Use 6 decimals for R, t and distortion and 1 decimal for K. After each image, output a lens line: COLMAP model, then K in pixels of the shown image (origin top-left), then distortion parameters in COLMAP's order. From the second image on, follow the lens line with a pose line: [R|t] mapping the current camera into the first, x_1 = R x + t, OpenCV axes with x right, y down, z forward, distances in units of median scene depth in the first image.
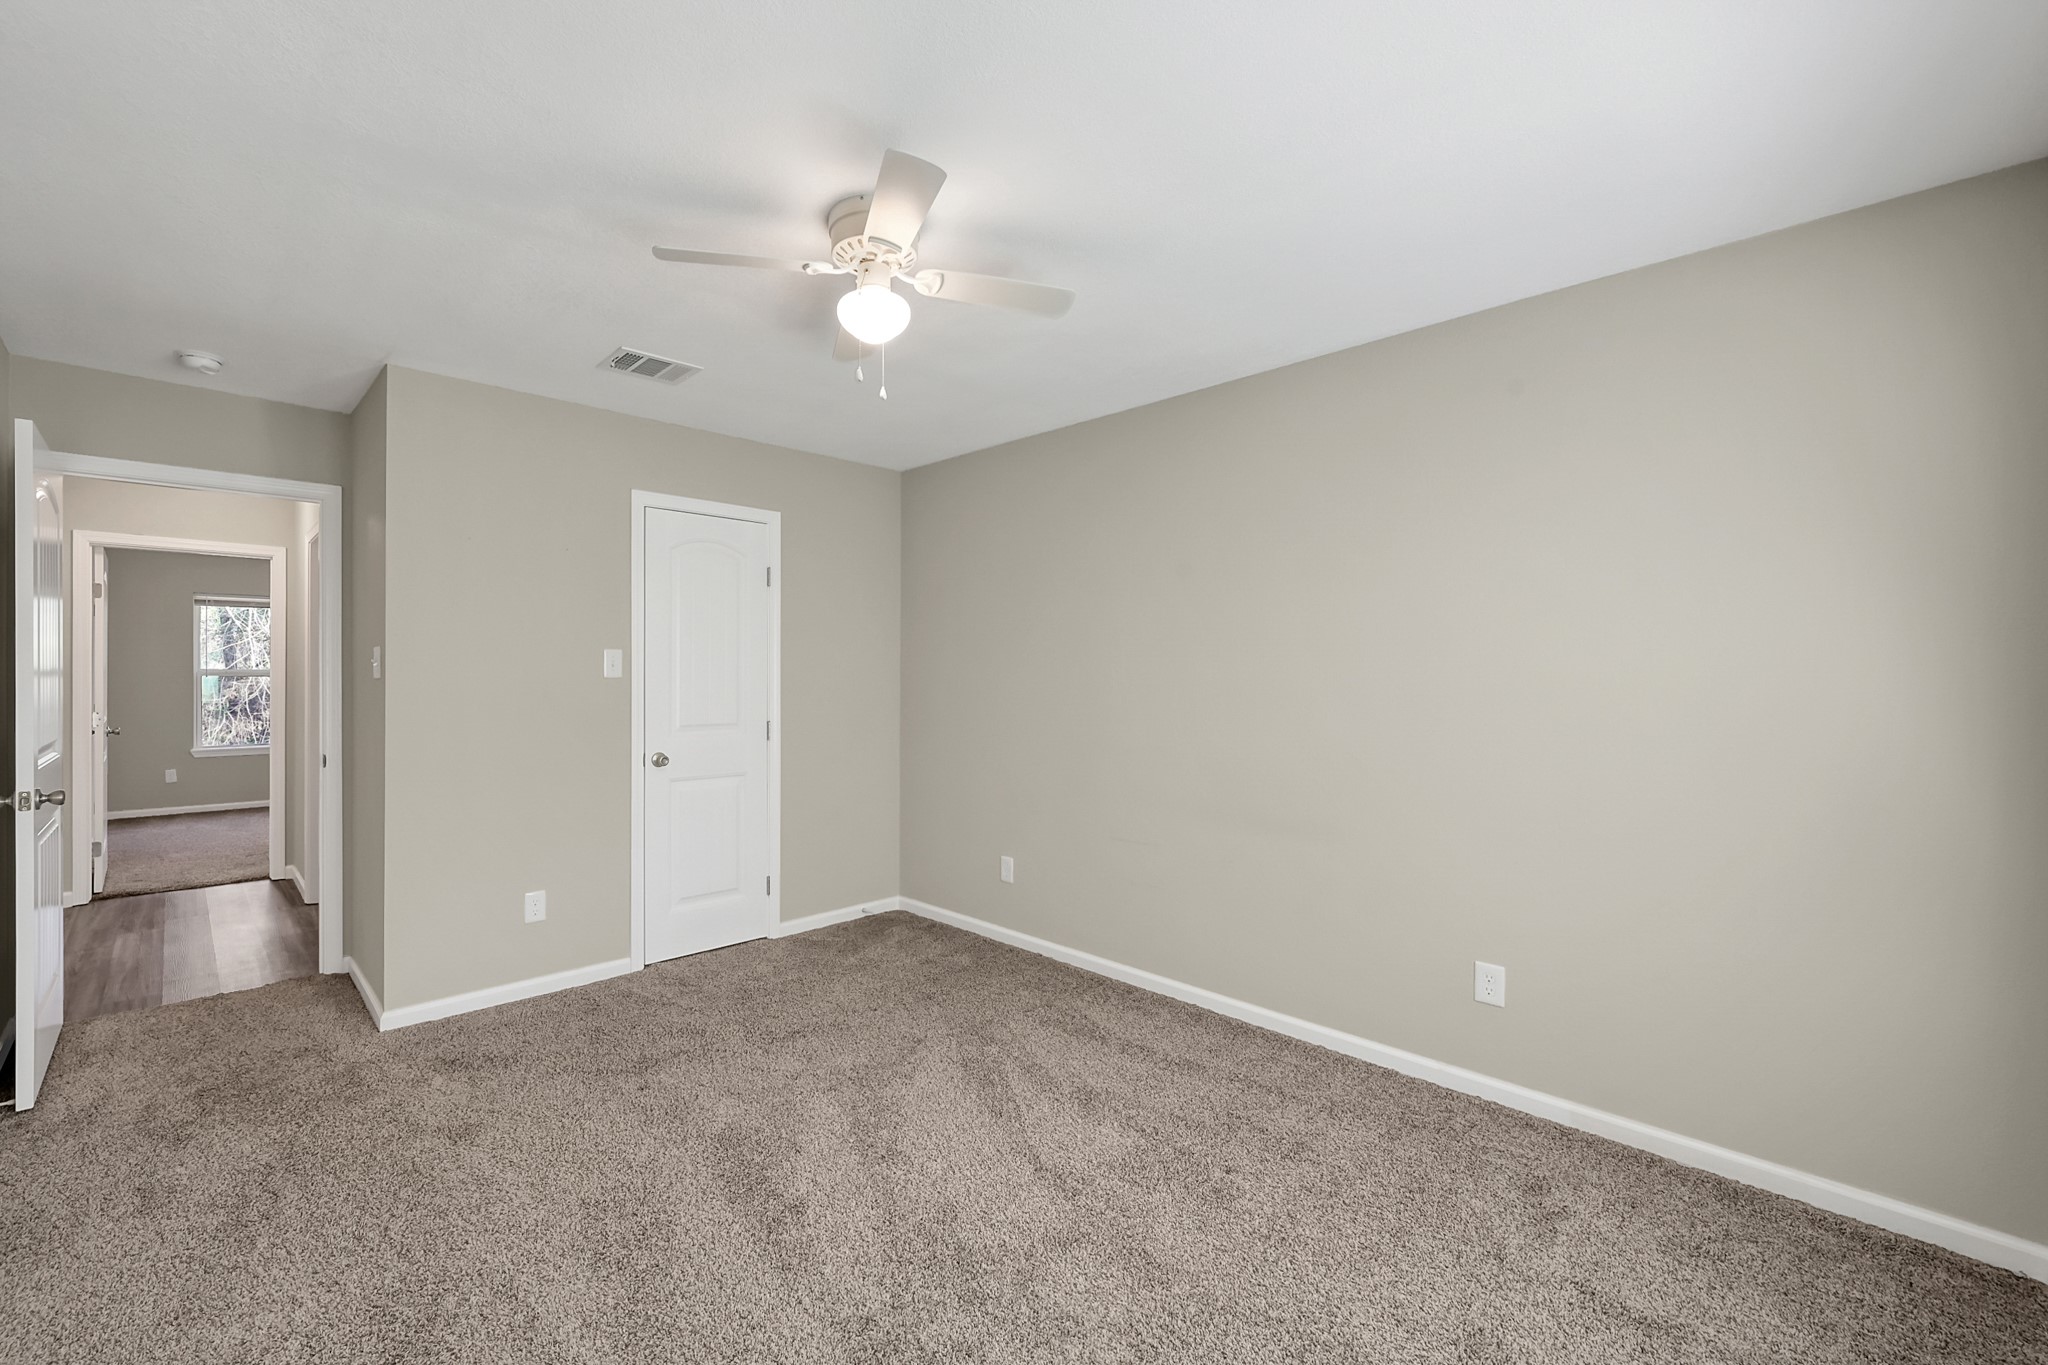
lens RADIAL K [[803.6, 0, 1004.4], [0, 803.6, 671.6], [0, 0, 1]] dist [0.008245, 0.000138]
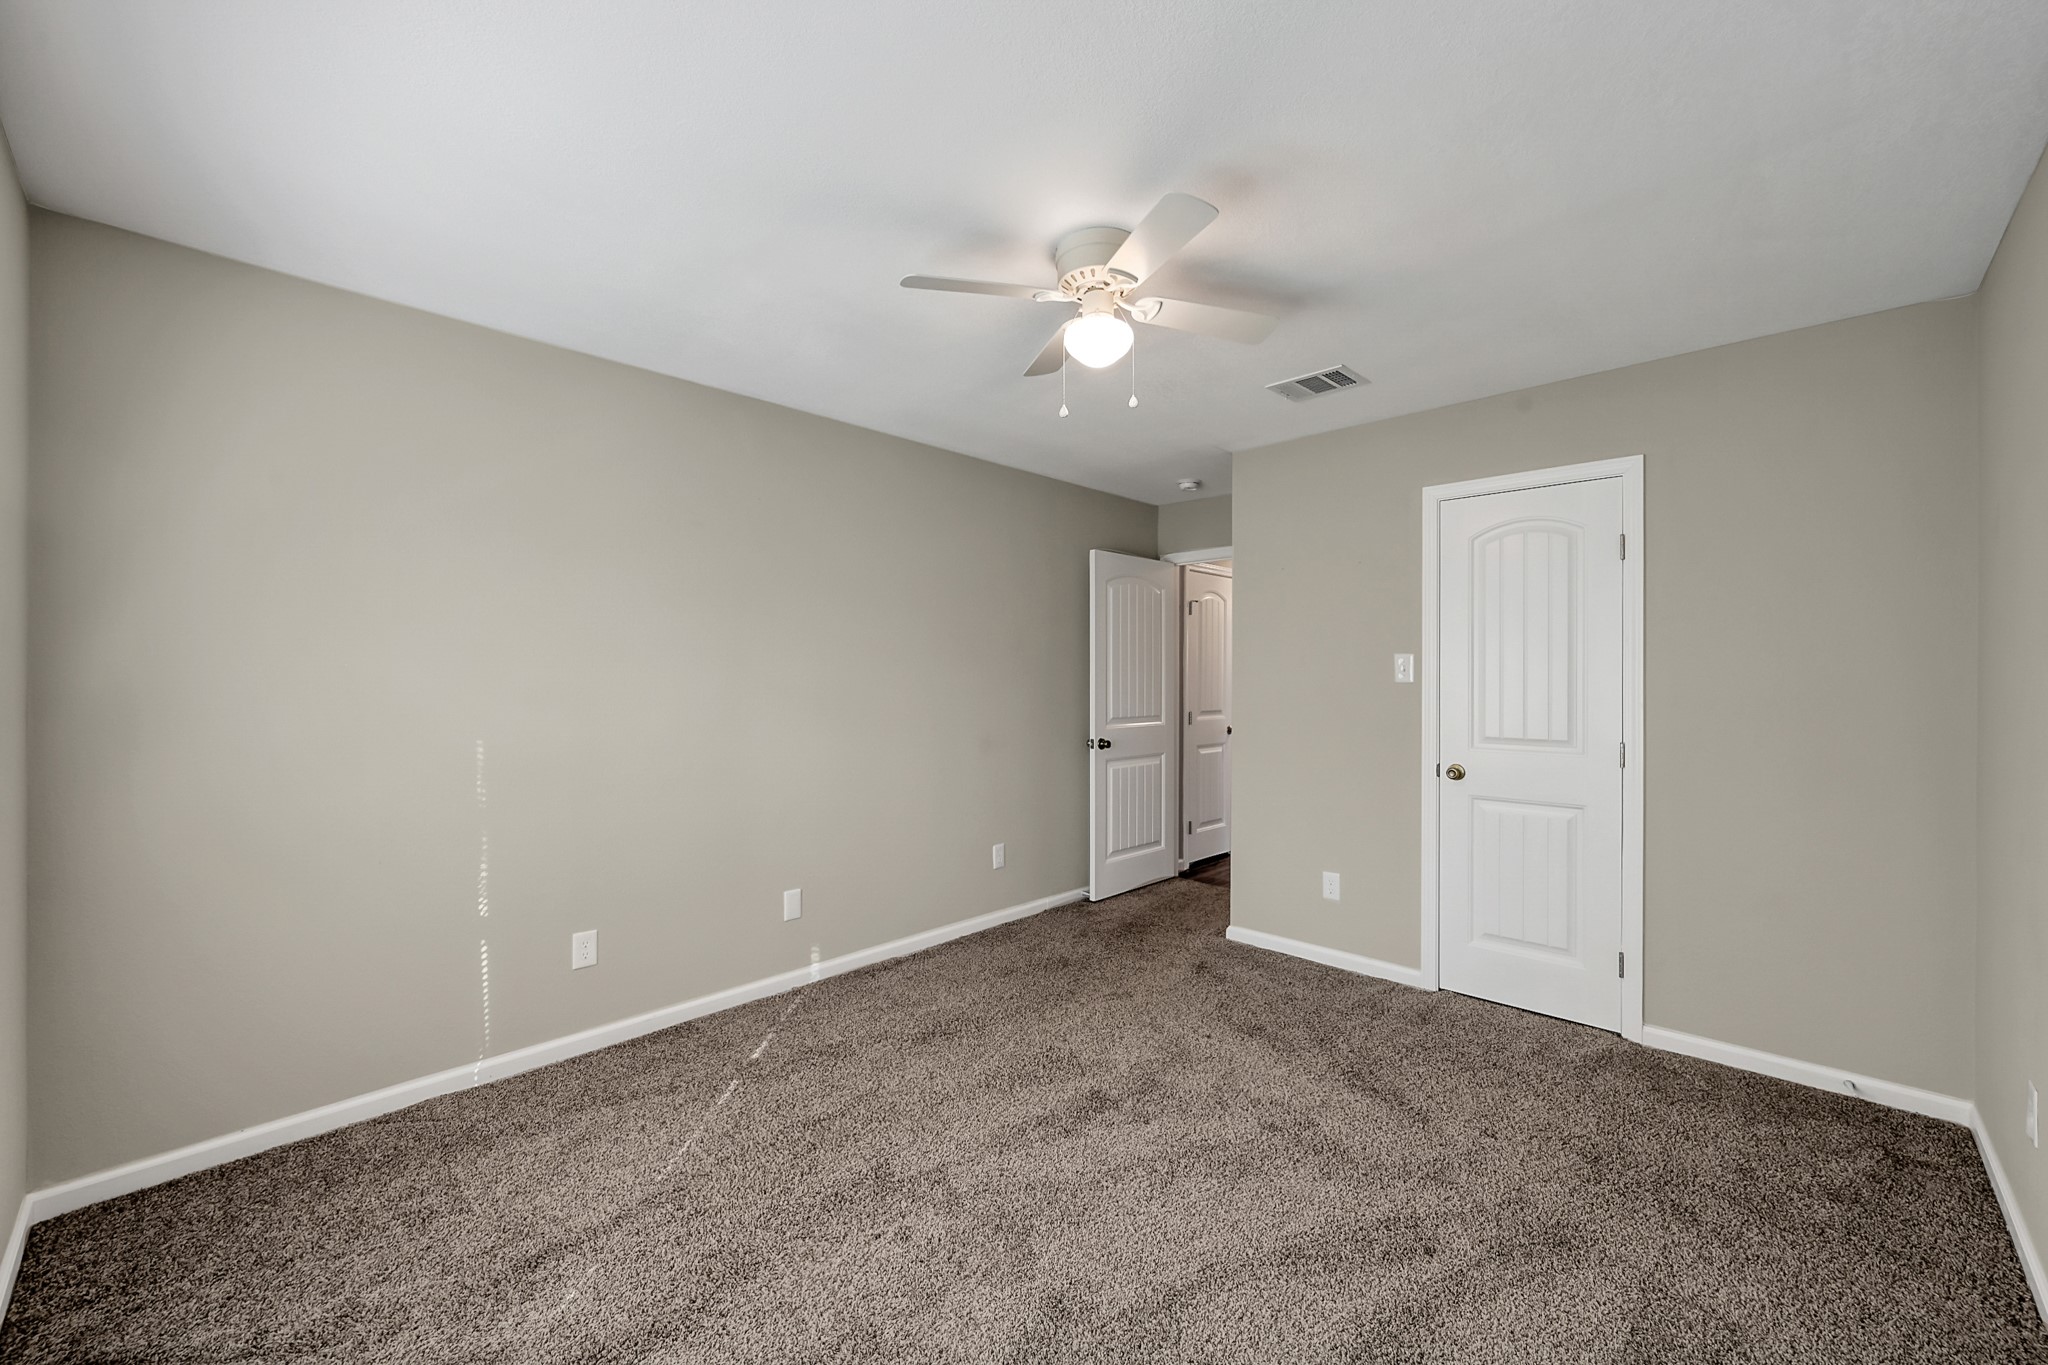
lens RADIAL K [[826.3, 0, 1029.4], [0, 826.3, 680.4], [0, 0, 1]] dist [-0.001574, 0.000404]
pose [[0.050702, -0.003260, -0.998708, 0.514045], [-0.001830, 0.999993, -0.003357, 0.009377], [0.998712, 0.001998, 0.050696, 0.491092]]
